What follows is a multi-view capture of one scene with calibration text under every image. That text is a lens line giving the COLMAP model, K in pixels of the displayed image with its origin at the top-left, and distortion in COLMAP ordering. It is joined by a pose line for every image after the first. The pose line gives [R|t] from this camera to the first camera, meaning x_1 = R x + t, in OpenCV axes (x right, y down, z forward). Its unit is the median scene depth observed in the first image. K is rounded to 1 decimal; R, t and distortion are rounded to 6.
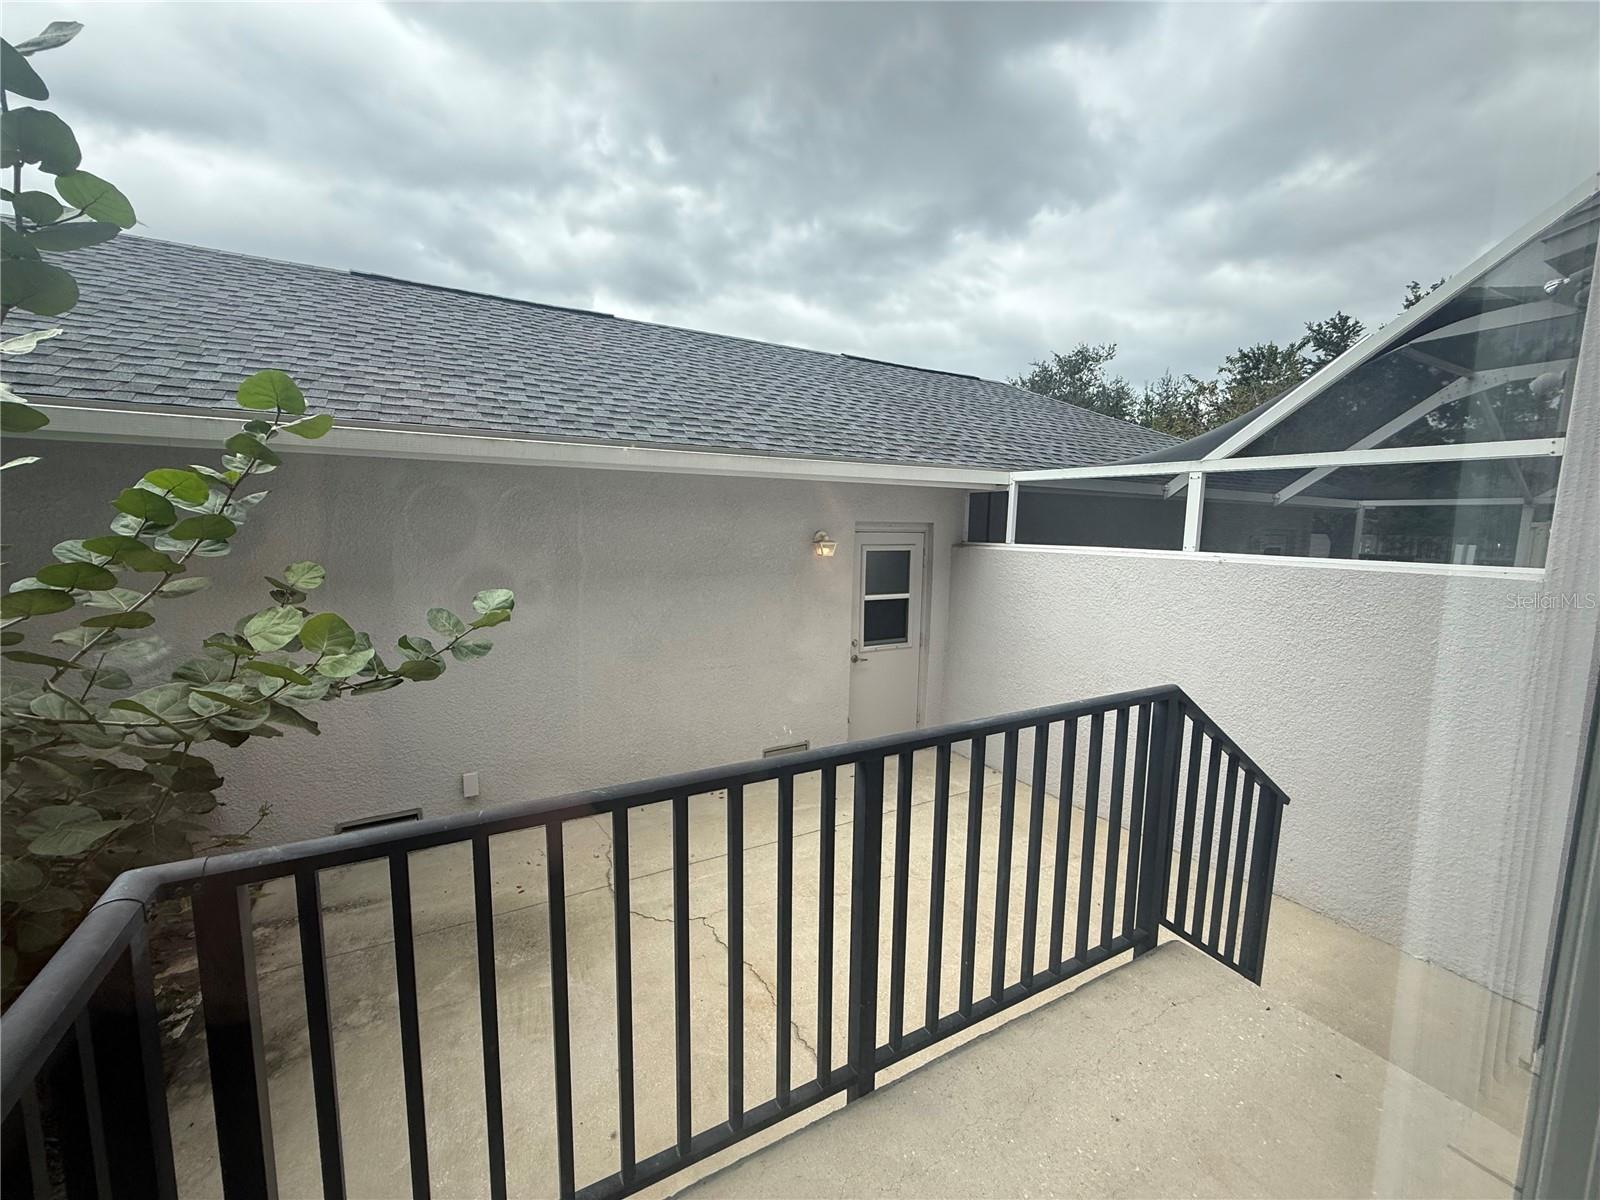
lens RADIAL K [[635.9, 0, 793.9], [0, 635.9, 598.5], [0, 0, 1]] dist [0.000623, 0.000464]
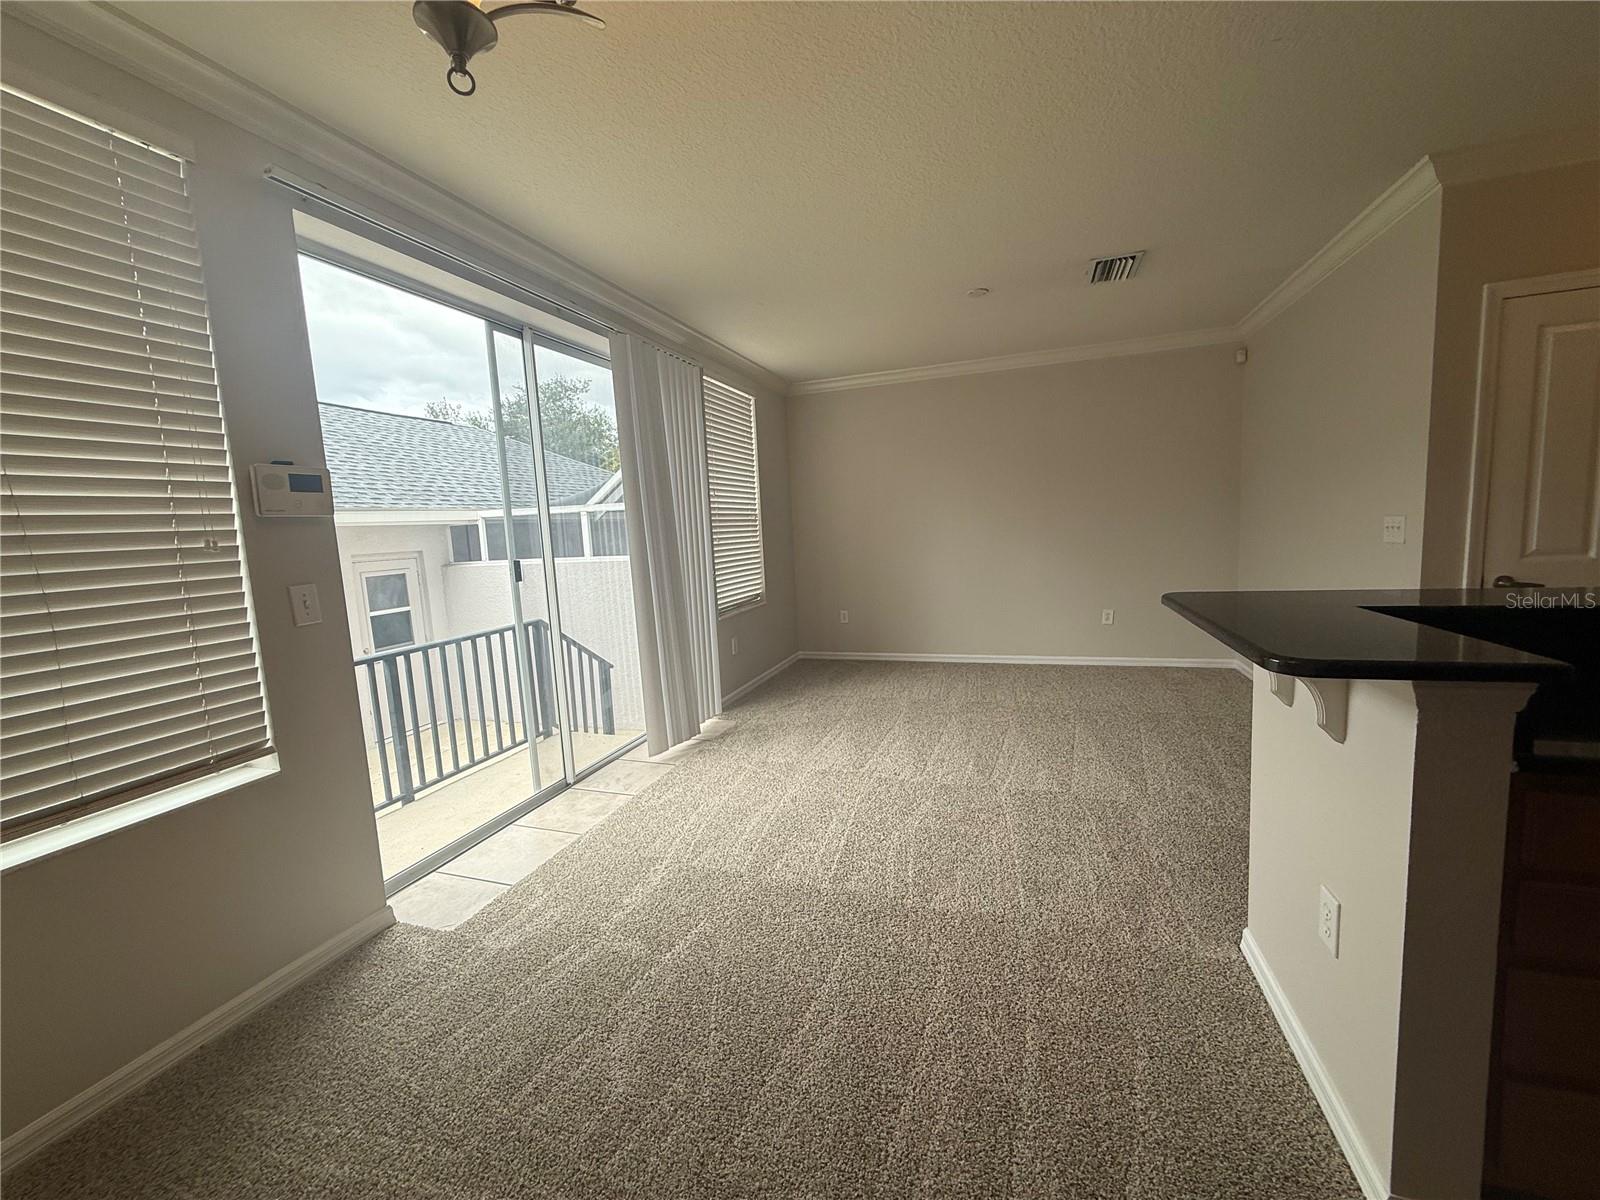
lens RADIAL K [[635.9, 0, 793.9], [0, 635.9, 598.5], [0, 0, 1]] dist [0.000623, 0.000464]
pose [[0.748582, -0.128479, 0.650475, -0.068898], [0.140444, 0.989511, 0.033818, 0.040161], [-0.647997, 0.066040, 0.758774, -0.463281]]
